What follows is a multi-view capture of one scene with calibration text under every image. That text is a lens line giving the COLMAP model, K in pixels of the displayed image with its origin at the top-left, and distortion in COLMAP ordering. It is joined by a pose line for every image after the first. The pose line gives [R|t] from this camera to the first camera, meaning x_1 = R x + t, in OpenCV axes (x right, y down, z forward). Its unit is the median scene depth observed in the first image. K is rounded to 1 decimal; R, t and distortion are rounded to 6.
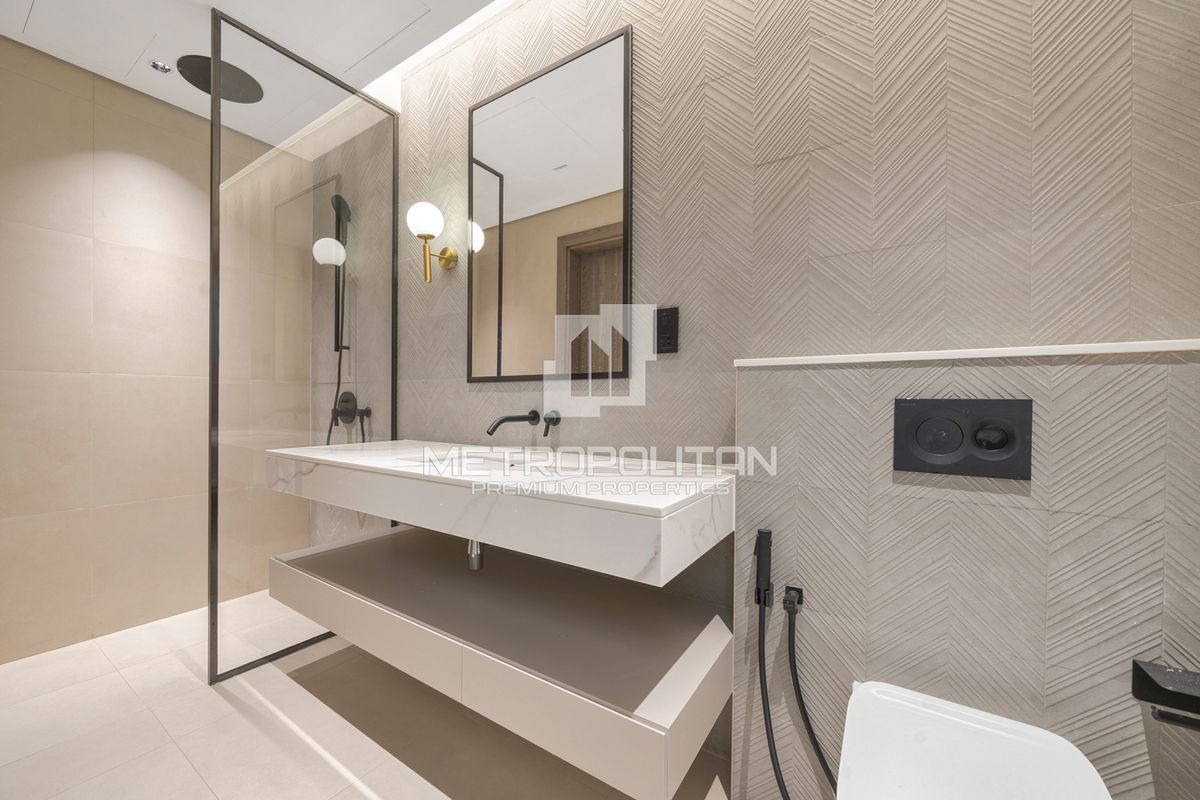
lens RADIAL K [[471.5, 0, 602.3], [0, 471.5, 394.5], [0, 0, 1]] dist [-0.002127, -0.000201]
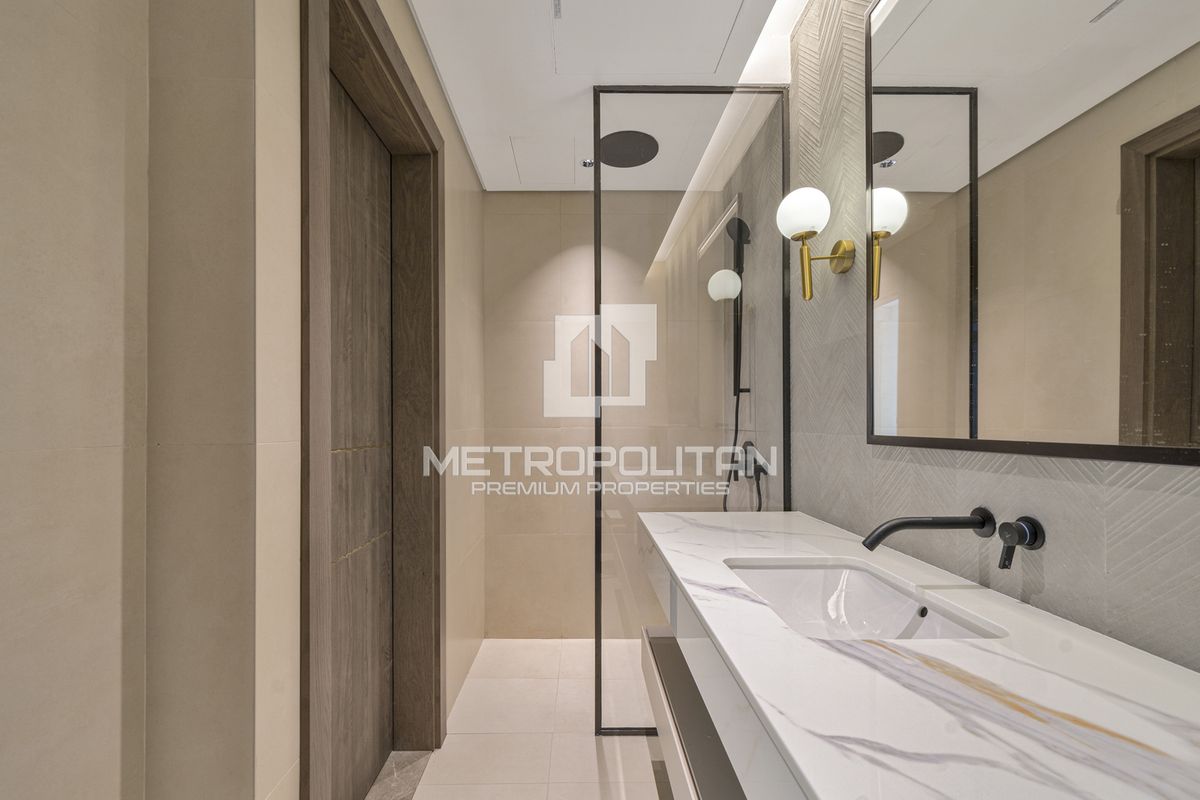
lens RADIAL K [[487.9, 0, 604.7], [0, 487.9, 408.4], [0, 0, 1]] dist [0.003023, 0.000225]
pose [[0.541600, -0.017422, -0.840456, 0.074433], [0.019408, 0.999778, -0.008217, -0.071516], [0.840412, -0.011861, 0.541818, 0.330838]]
